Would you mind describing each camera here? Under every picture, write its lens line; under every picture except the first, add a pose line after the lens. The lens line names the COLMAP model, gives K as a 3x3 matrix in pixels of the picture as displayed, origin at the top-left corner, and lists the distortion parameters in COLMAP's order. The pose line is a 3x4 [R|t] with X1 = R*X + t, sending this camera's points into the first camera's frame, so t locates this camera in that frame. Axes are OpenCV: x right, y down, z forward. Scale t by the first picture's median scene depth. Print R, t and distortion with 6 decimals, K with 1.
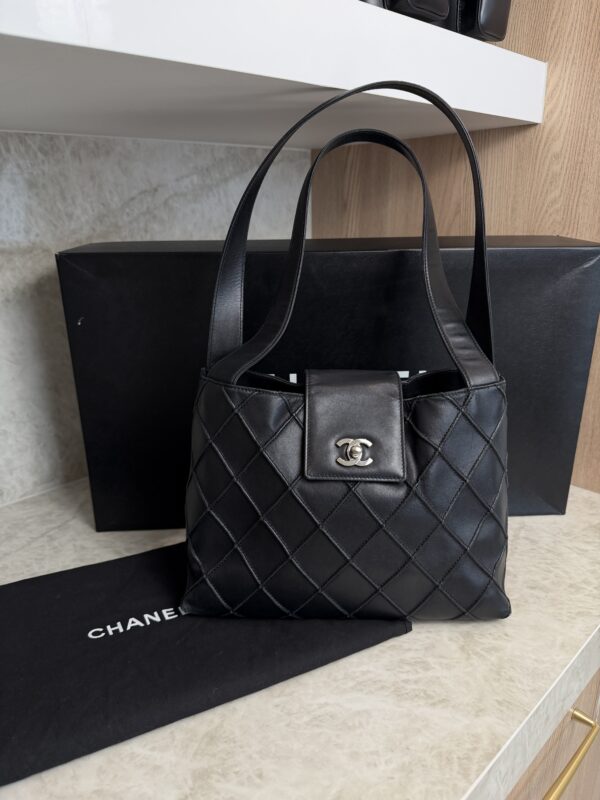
lens RADIAL K [[578.8, 0, 305.2], [0, 578.8, 404.3], [0, 0, 1]] dist [-0.010727, -0.018738]
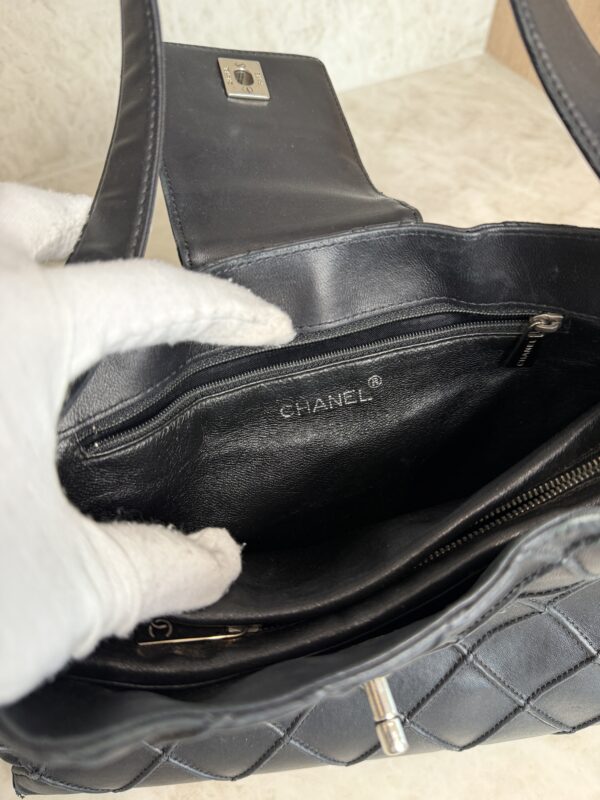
lens RADIAL K [[578.8, 0, 303.9], [0, 578.8, 389.0], [0, 0, 1]] dist [-0.010727, -0.018738]
pose [[0.970648, 0.214536, -0.108702, -0.040571], [-0.110377, 0.798939, 0.591197, -0.089235], [0.213680, -0.561846, 0.799168, 0.421950]]
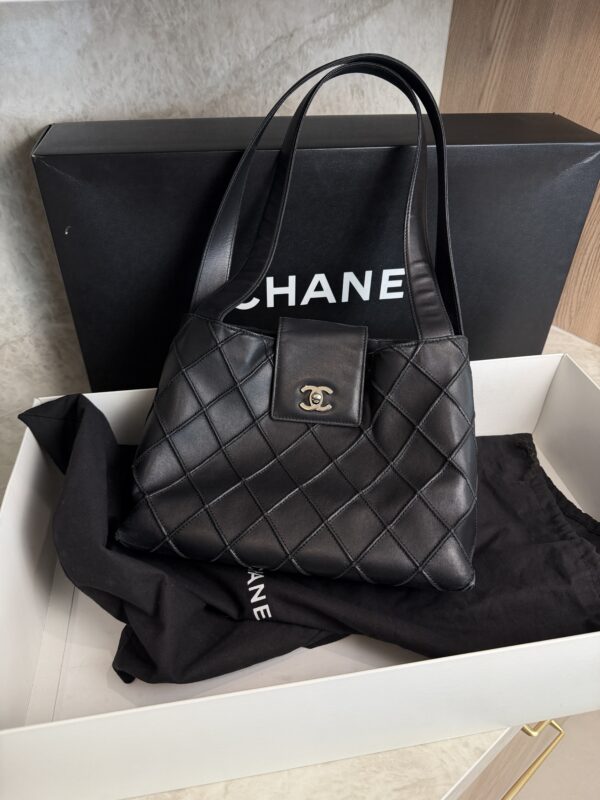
lens RADIAL K [[578.8, 0, 299.6], [0, 578.8, 410.8], [0, 0, 1]] dist [-0.010727, -0.018738]
pose [[0.994395, 0.084160, -0.063997, -0.158836], [-0.057667, 0.939060, 0.338882, -0.140285], [0.088617, -0.333292, 0.938650, -0.051050]]
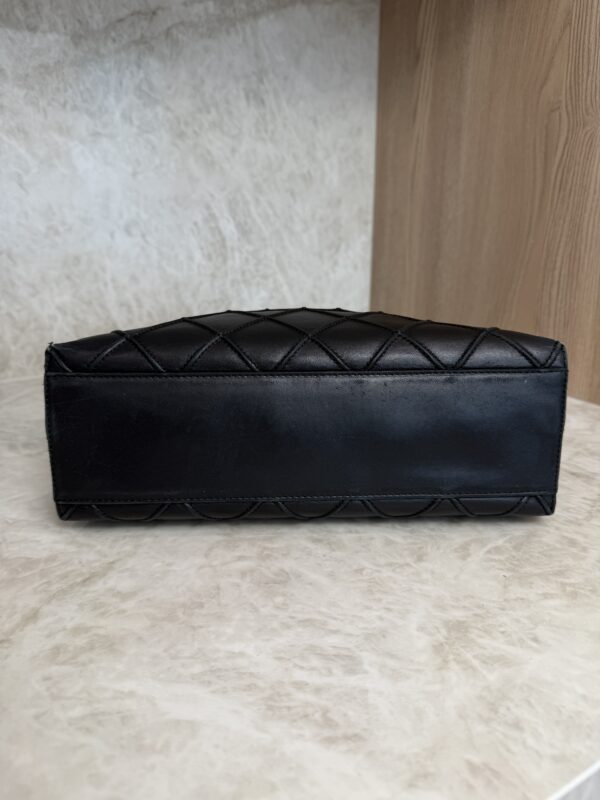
lens RADIAL K [[578.8, 0, 305.4], [0, 578.8, 412.0], [0, 0, 1]] dist [-0.010727, -0.018738]
pose [[0.970396, 0.091963, -0.223328, 0.184874], [-0.092327, 0.995690, 0.008832, 0.160235], [0.223177, 0.012049, 0.974703, 0.341122]]
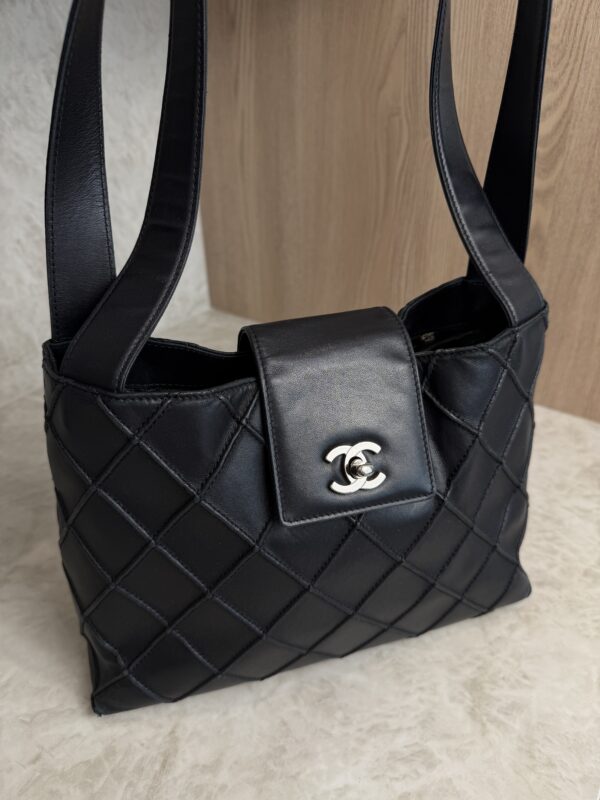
lens RADIAL K [[578.8, 0, 299.9], [0, 578.8, 395.6], [0, 0, 1]] dist [-0.010727, -0.018738]
pose [[0.981834, -0.091949, 0.165975, -0.007255], [0.054128, 0.974119, 0.219461, -0.081083], [-0.181858, -0.206490, 0.961400, 0.330632]]
